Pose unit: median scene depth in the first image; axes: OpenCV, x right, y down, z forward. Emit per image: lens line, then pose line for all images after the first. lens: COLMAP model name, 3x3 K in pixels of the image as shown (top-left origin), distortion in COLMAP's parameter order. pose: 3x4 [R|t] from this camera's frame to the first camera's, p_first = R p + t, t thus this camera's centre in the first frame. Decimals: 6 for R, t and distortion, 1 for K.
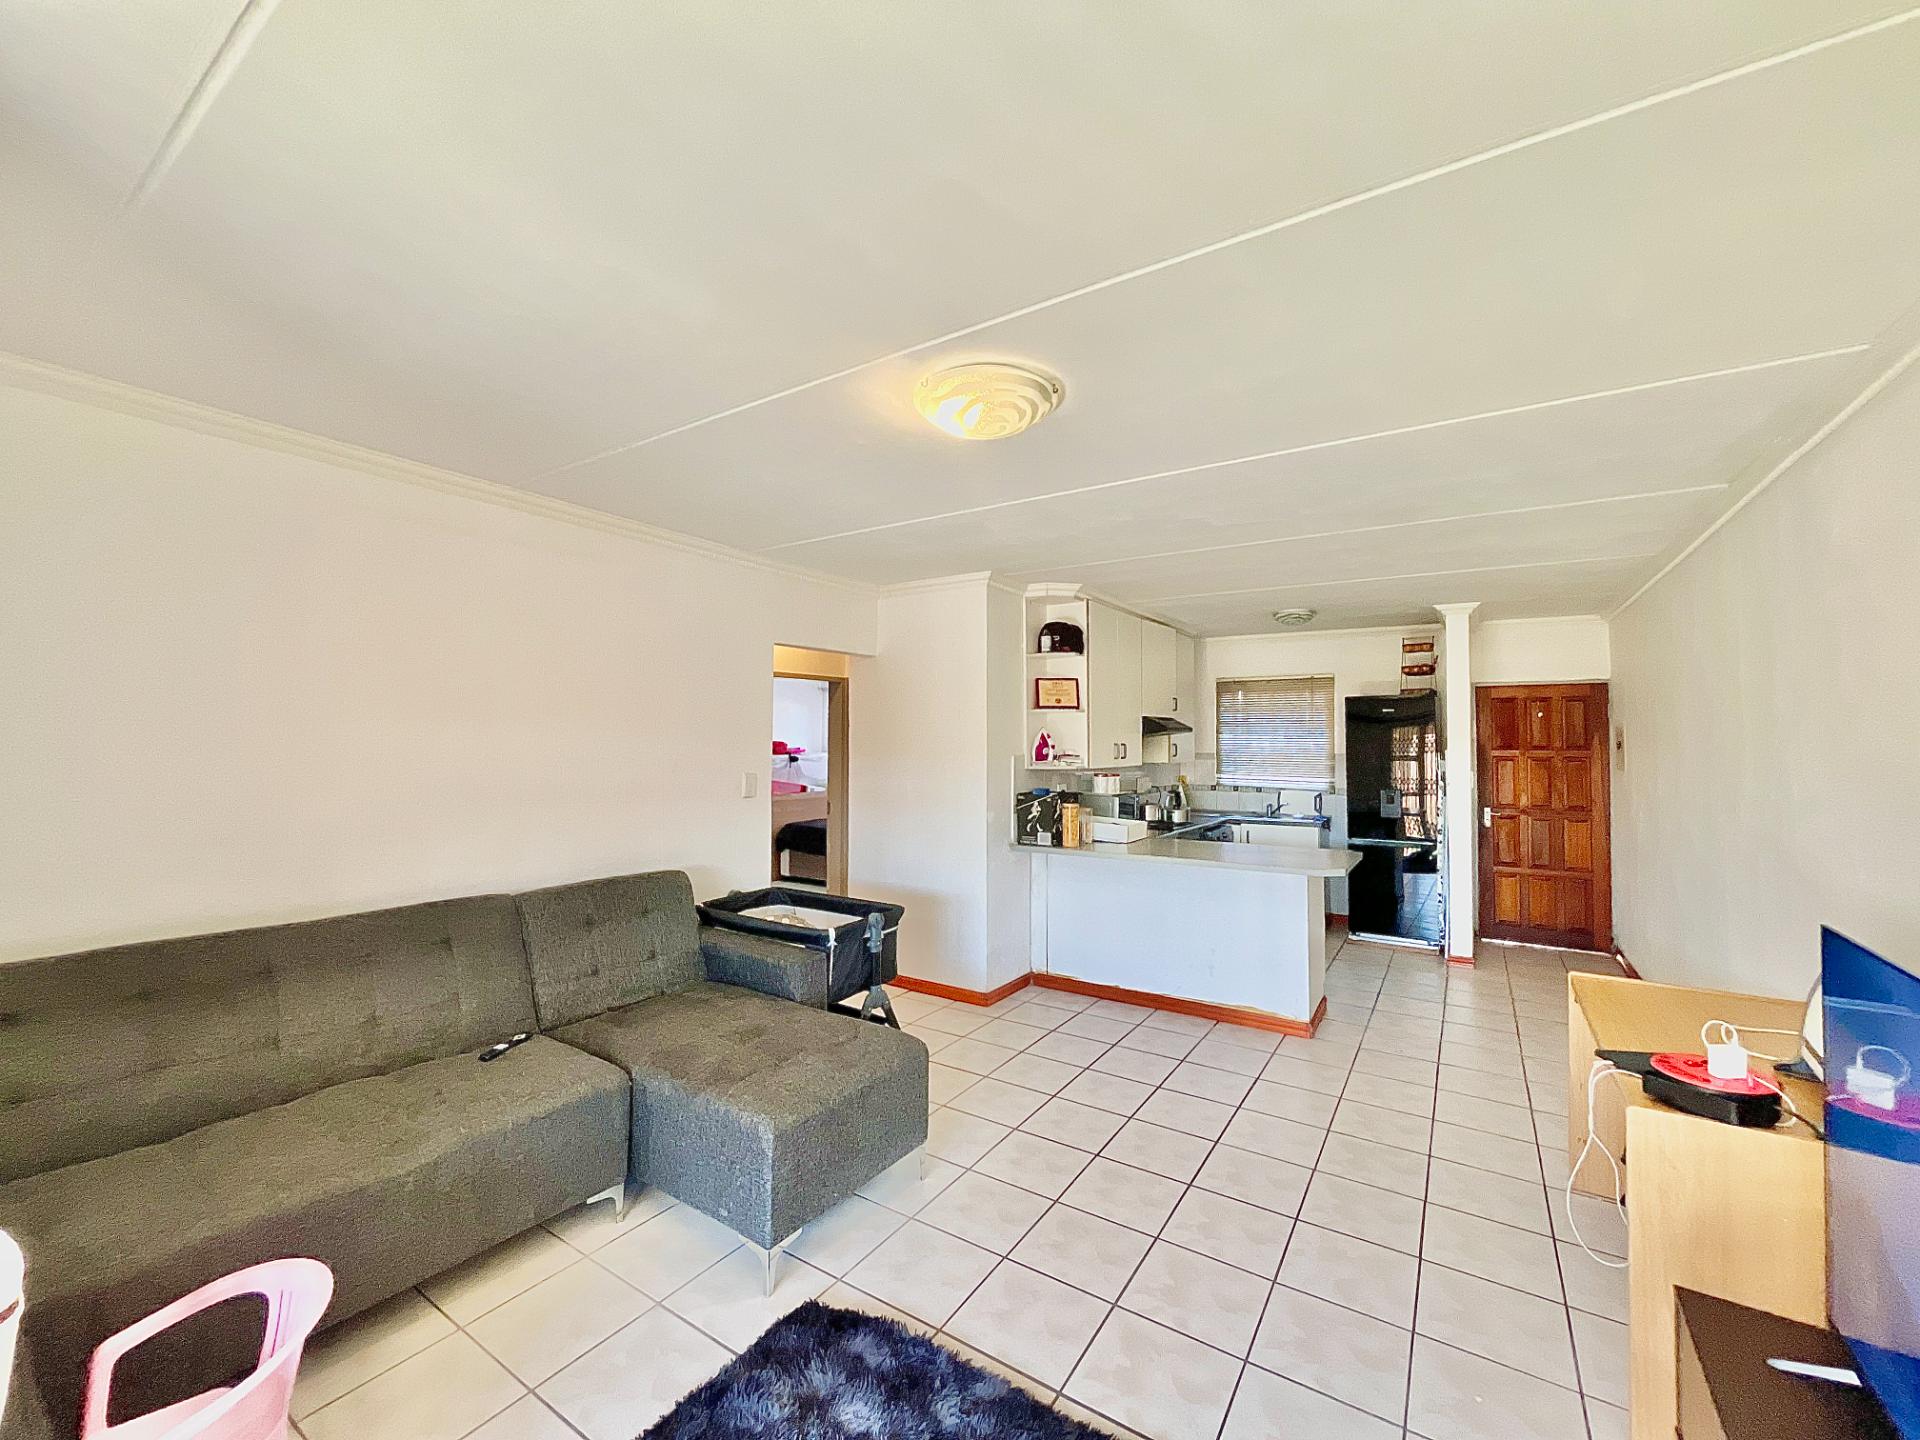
lens RADIAL K [[774.6, 0, 954.5], [0, 774.6, 717.9], [0, 0, 1]] dist [-0.002668, -0.000085]
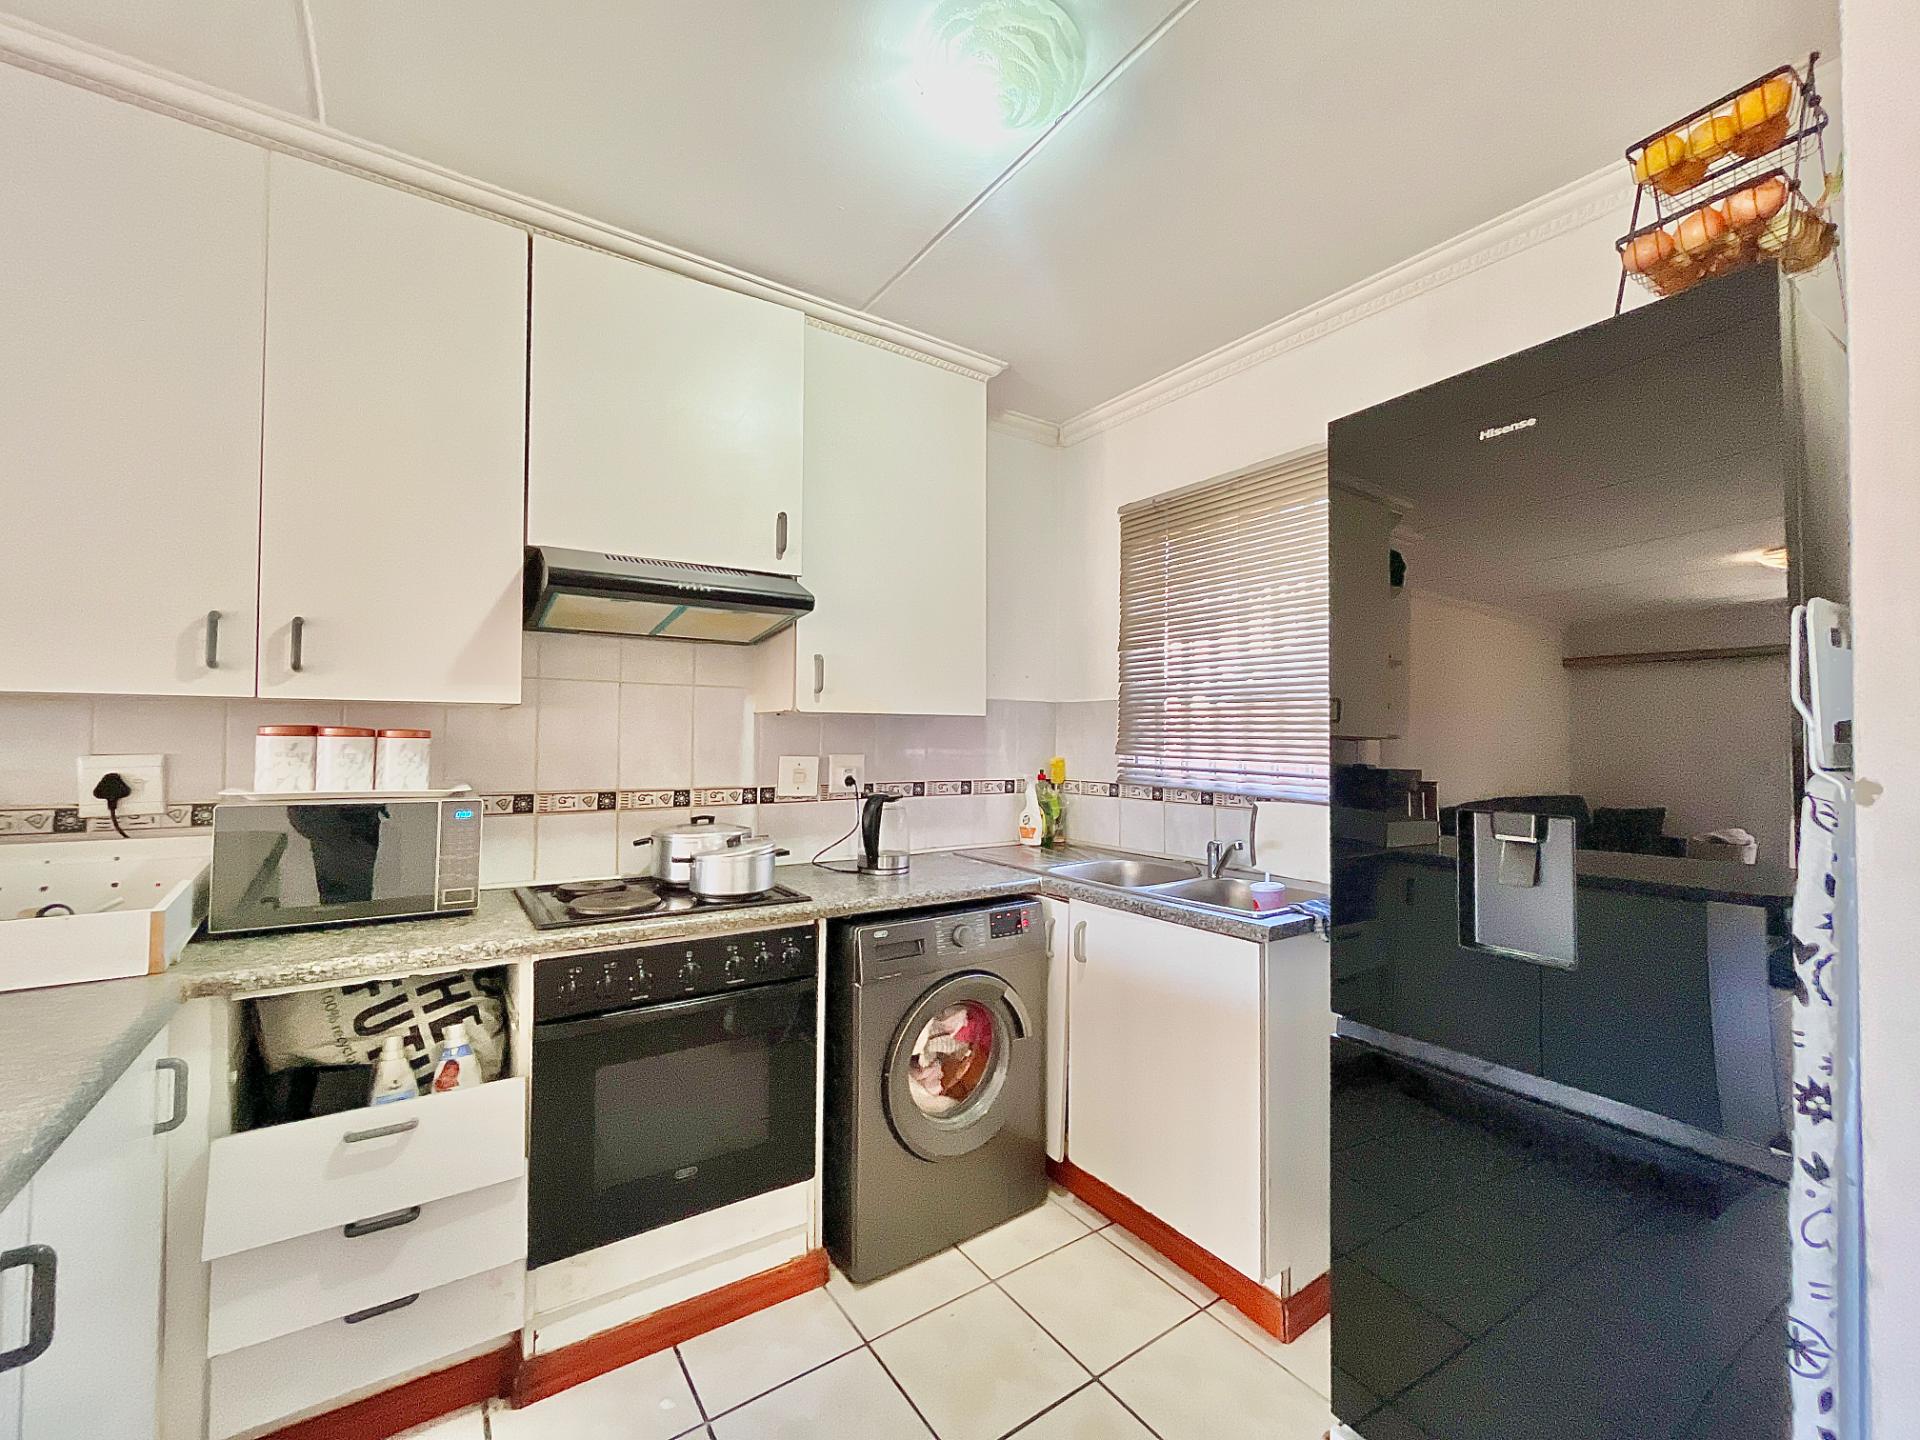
lens RADIAL K [[774.6, 0, 954.5], [0, 774.6, 717.9], [0, 0, 1]] dist [-0.002668, -0.000085]
pose [[0.929140, -0.006999, -0.369662, 0.494522], [0.008291, 0.999964, 0.001905, 0.064692], [0.369636, -0.004835, 0.929164, 0.747240]]
